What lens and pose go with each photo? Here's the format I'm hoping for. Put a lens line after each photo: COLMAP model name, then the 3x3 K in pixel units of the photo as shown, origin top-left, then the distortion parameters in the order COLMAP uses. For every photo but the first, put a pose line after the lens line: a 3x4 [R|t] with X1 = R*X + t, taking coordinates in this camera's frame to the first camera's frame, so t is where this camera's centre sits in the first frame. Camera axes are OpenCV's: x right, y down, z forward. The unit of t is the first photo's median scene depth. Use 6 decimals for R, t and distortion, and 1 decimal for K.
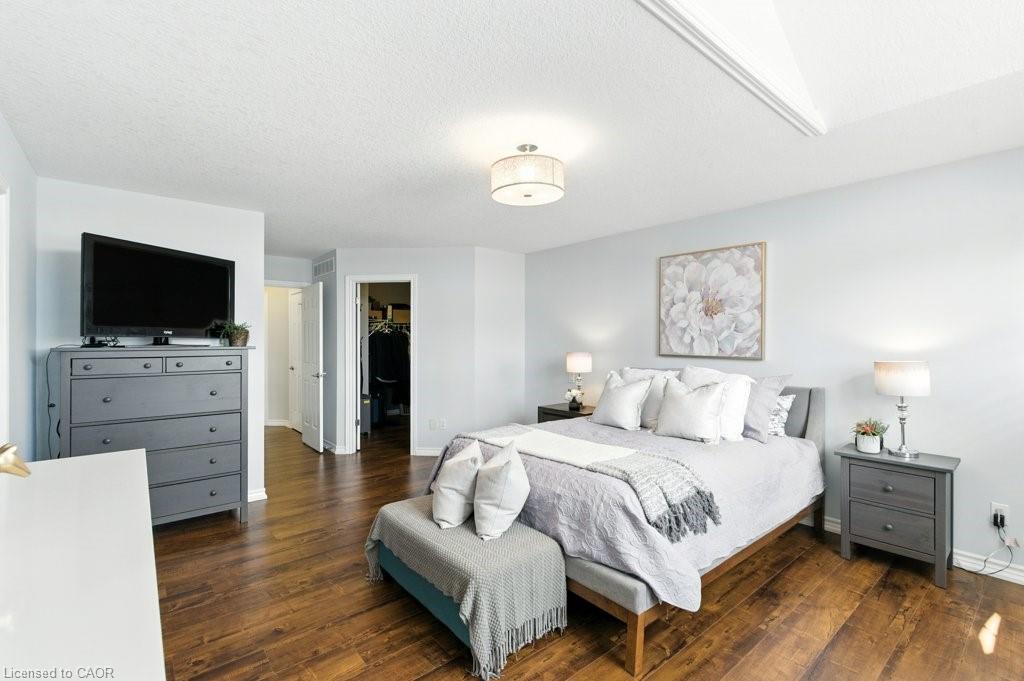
lens RADIAL K [[457.8, 0, 512.1], [0, 457.8, 341.4], [0, 0, 1]] dist [0.000098, 0.000004]
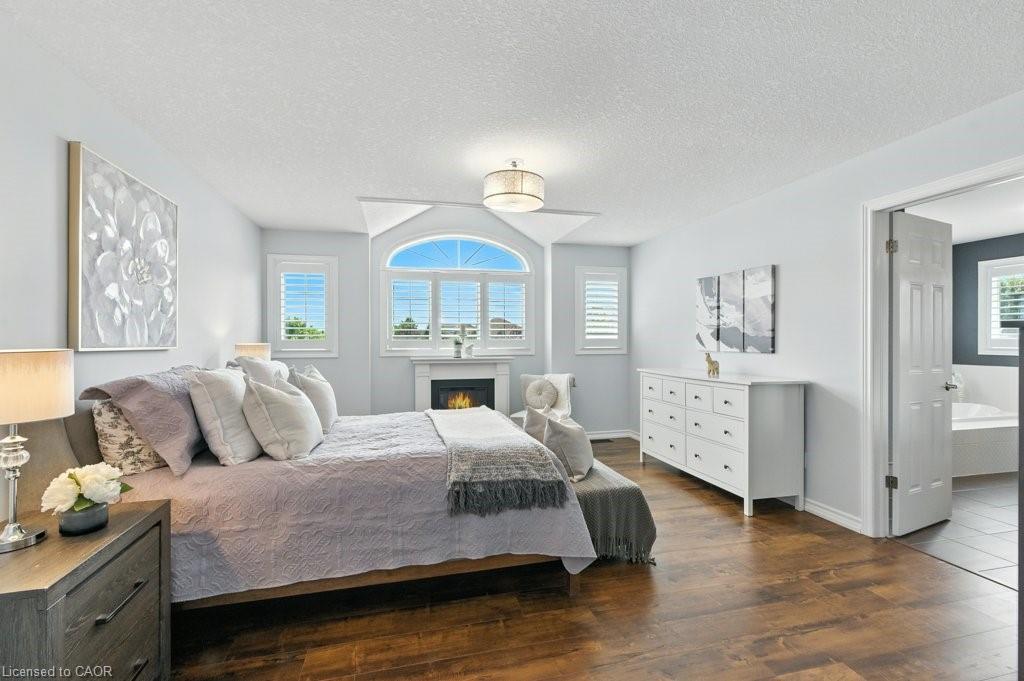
lens RADIAL K [[457.8, 0, 512.3], [0, 457.8, 341.1], [0, 0, 1]] dist [0.000098, 0.000004]
pose [[-0.902263, 0.001277, 0.431184, -0.299292], [0.000988, 0.999999, -0.000894, 0.023448], [-0.431185, -0.000381, -0.902263, 1.306217]]
